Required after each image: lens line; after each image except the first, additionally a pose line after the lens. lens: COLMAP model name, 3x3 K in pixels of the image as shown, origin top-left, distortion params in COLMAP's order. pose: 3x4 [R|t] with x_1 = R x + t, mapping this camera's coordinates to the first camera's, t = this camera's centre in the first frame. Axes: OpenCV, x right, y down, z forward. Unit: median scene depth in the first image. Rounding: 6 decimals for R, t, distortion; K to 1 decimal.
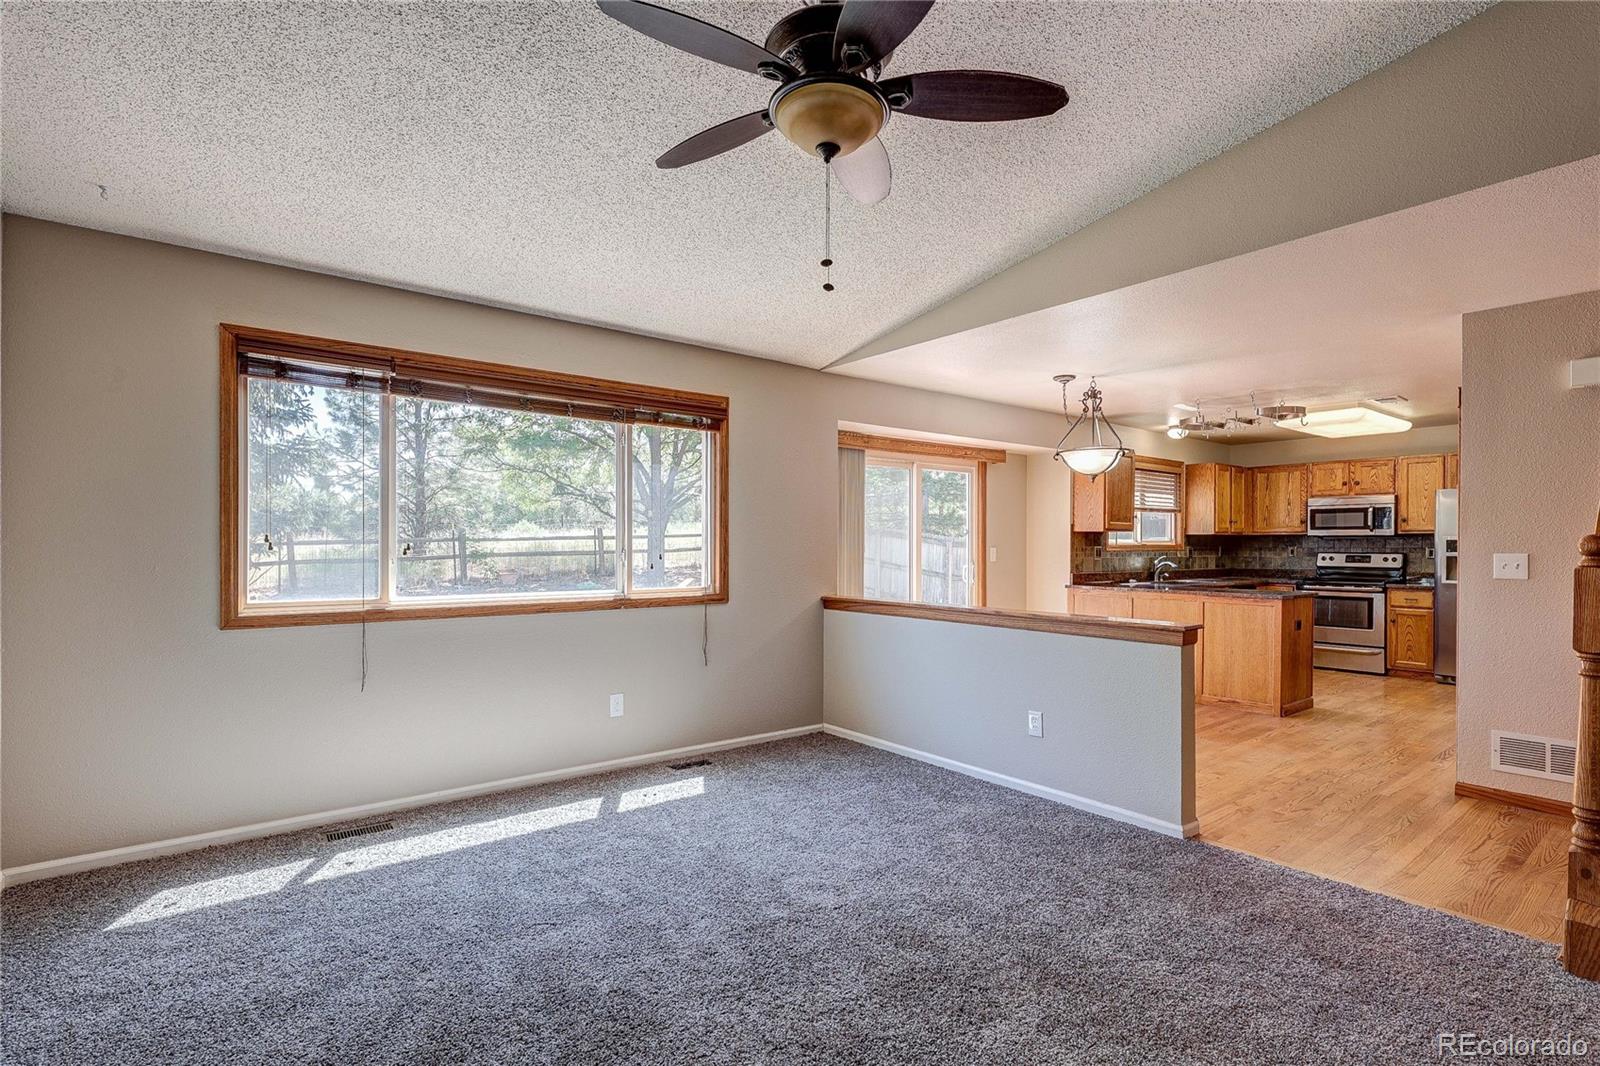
lens RADIAL K [[758.8, 0, 805.2], [0, 758.8, 544.4], [0, 0, 1]] dist [-0.000289, -0.001289]
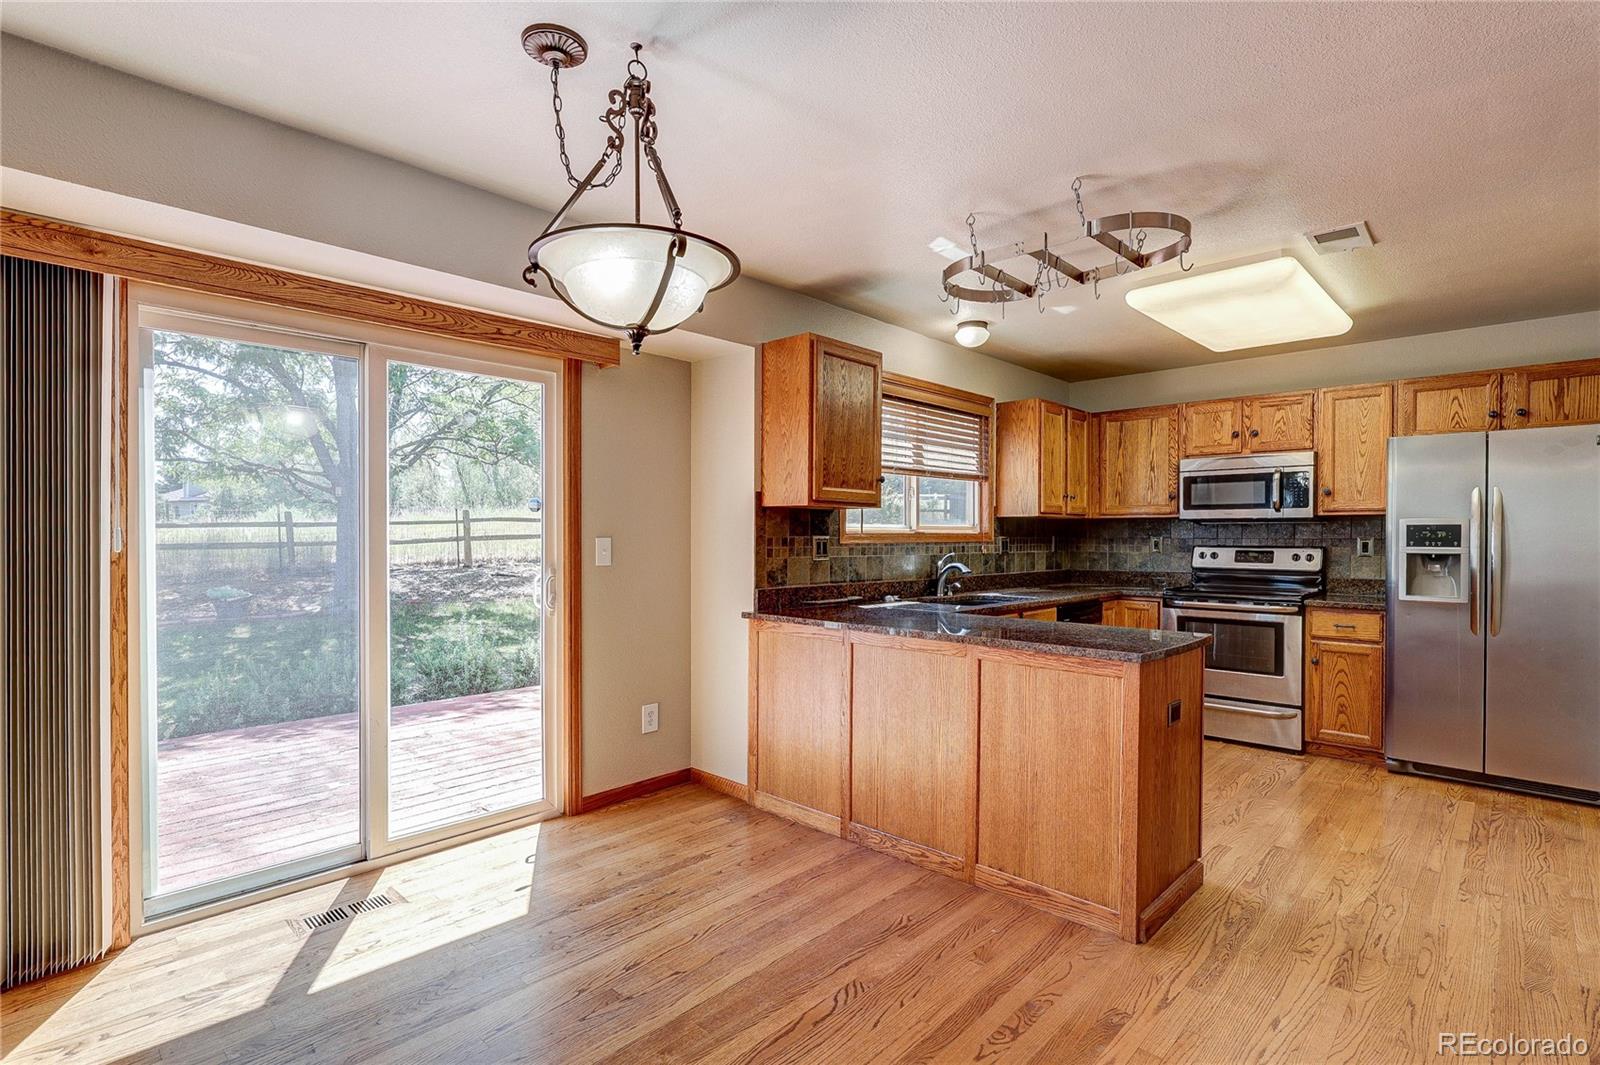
lens RADIAL K [[758.8, 0, 802.1], [0, 758.8, 537.0], [0, 0, 1]] dist [-0.000289, -0.001289]
pose [[0.990352, 0.000186, 0.138576, 0.298102], [-0.000429, 0.999998, 0.001722, 0.002530], [-0.138575, -0.001765, 0.990350, 0.472194]]
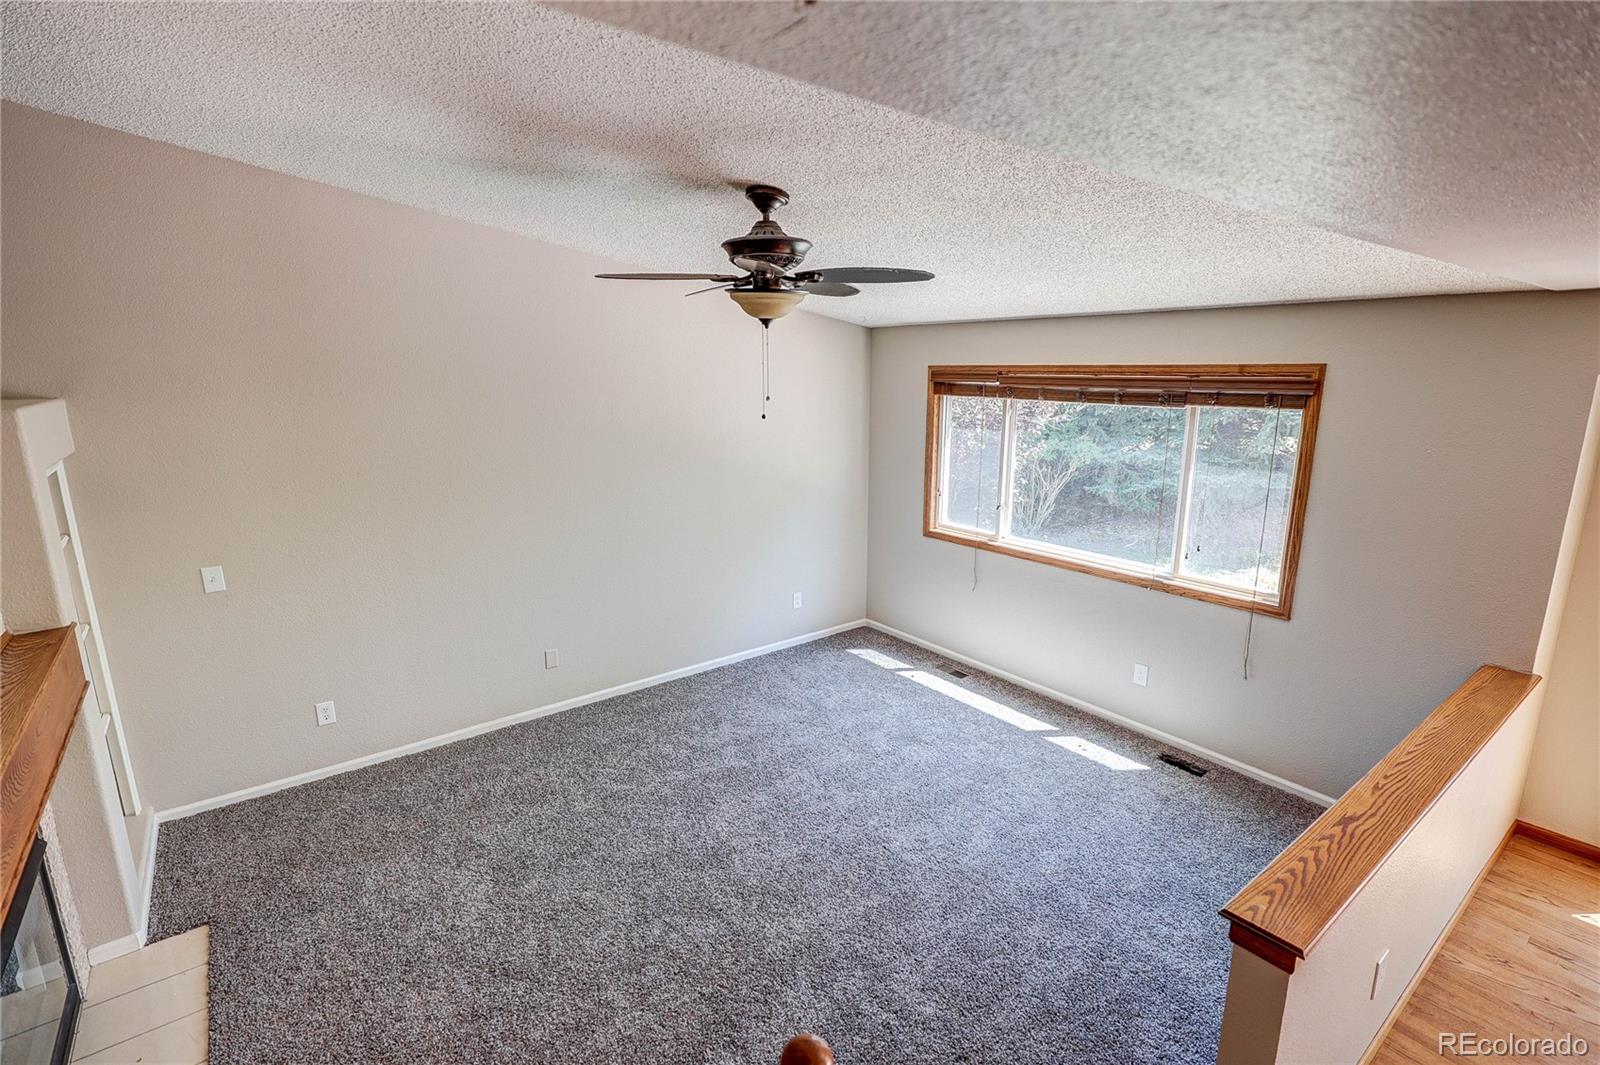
lens RADIAL K [[758.8, 0, 800.8], [0, 758.8, 531.3], [0, 0, 1]] dist [-0.000289, -0.001289]
pose [[-0.015576, 0.209605, -0.977662, 0.439775], [0.004718, 0.977785, 0.209556, -0.122752], [0.999868, -0.001349, -0.016219, 0.311855]]
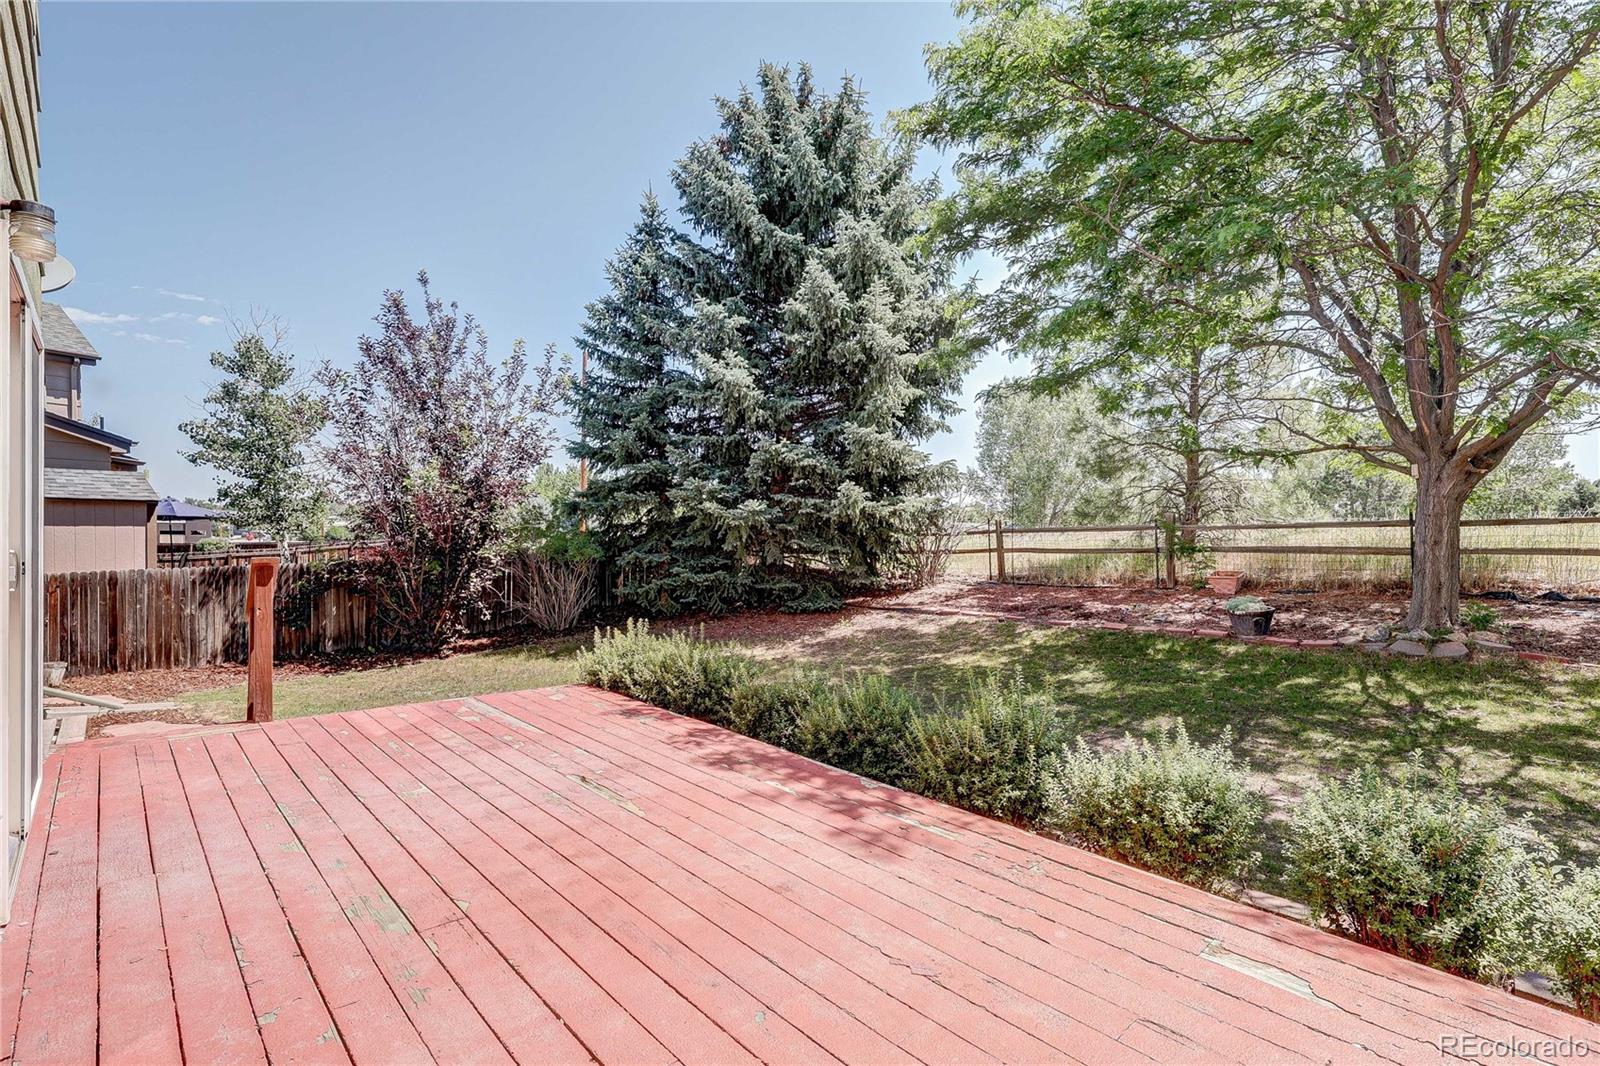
lens RADIAL K [[758.8, 0, 802.1], [0, 758.8, 533.7], [0, 0, 1]] dist [-0.000289, -0.001289]
pose [[0.077729, 0.001324, -0.996974, 0.545875], [-0.015586, 0.999879, 0.000113, 0.011206], [0.996853, 0.015530, 0.077740, 1.262659]]
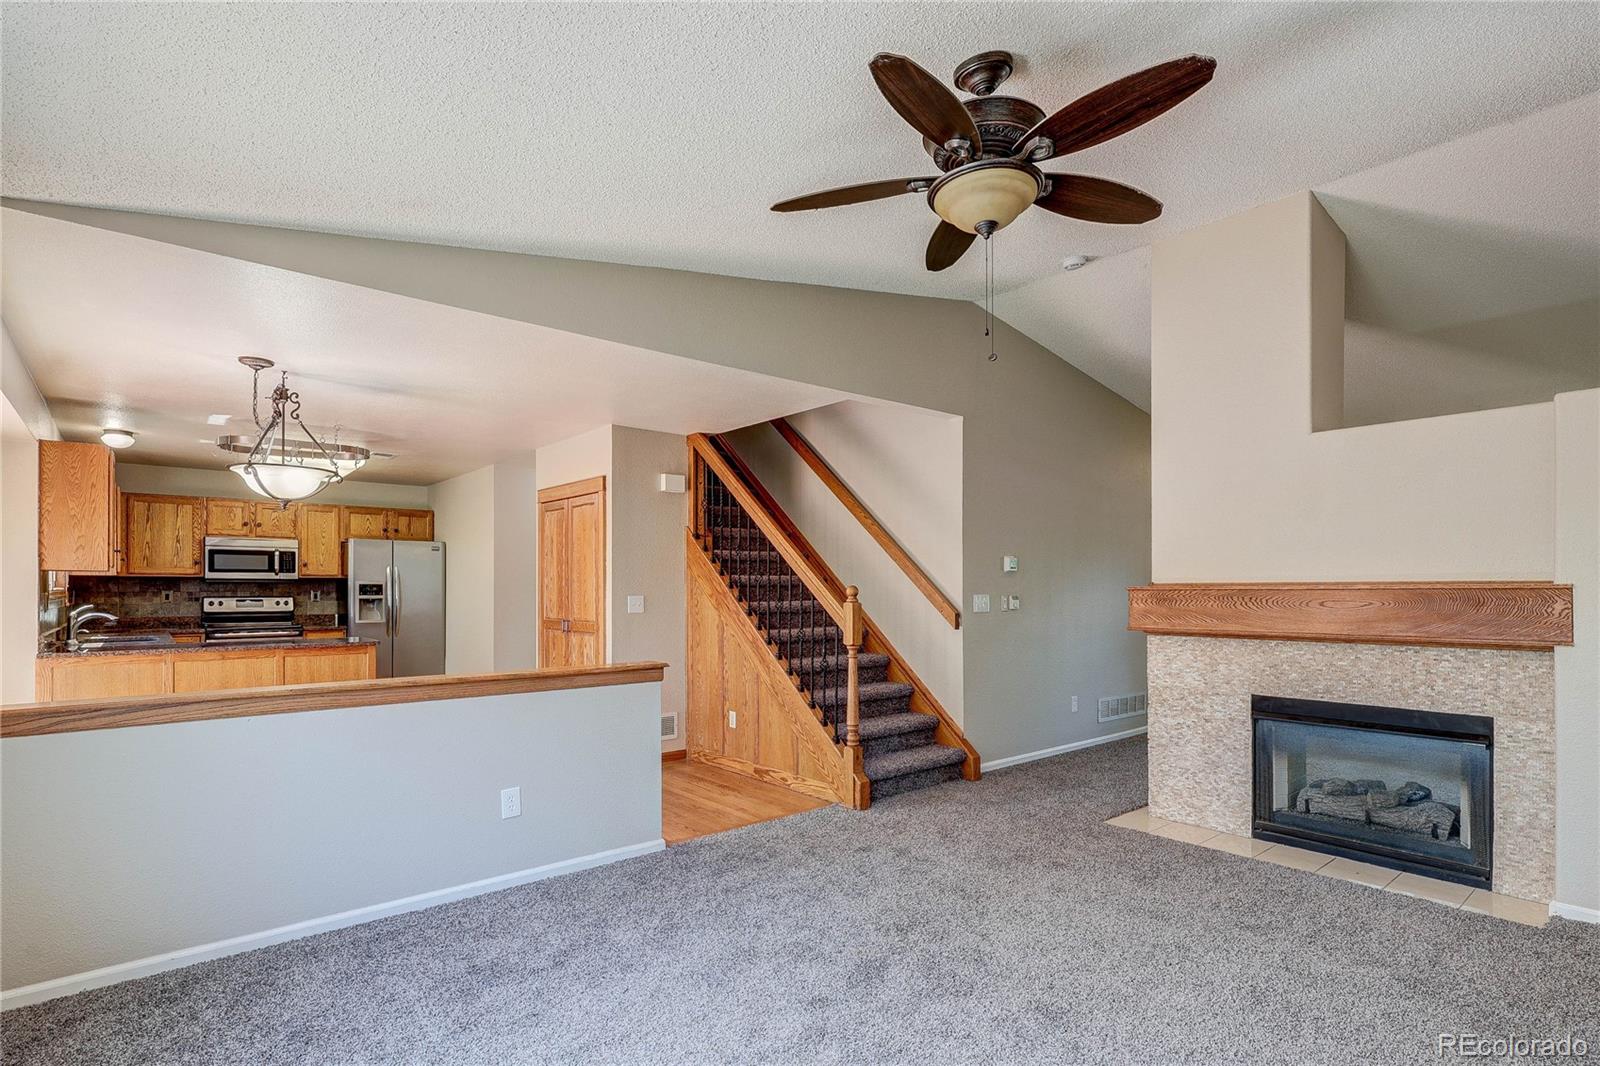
lens RADIAL K [[758.8, 0, 798.2], [0, 758.8, 584.5], [0, 0, 1]] dist [-0.000289, -0.001289]
pose [[-0.046237, 0.000225, 0.998930, -0.295449], [0.000275, 1.000000, -0.000212, -0.004666], [-0.998930, 0.000265, -0.046237, 0.382234]]
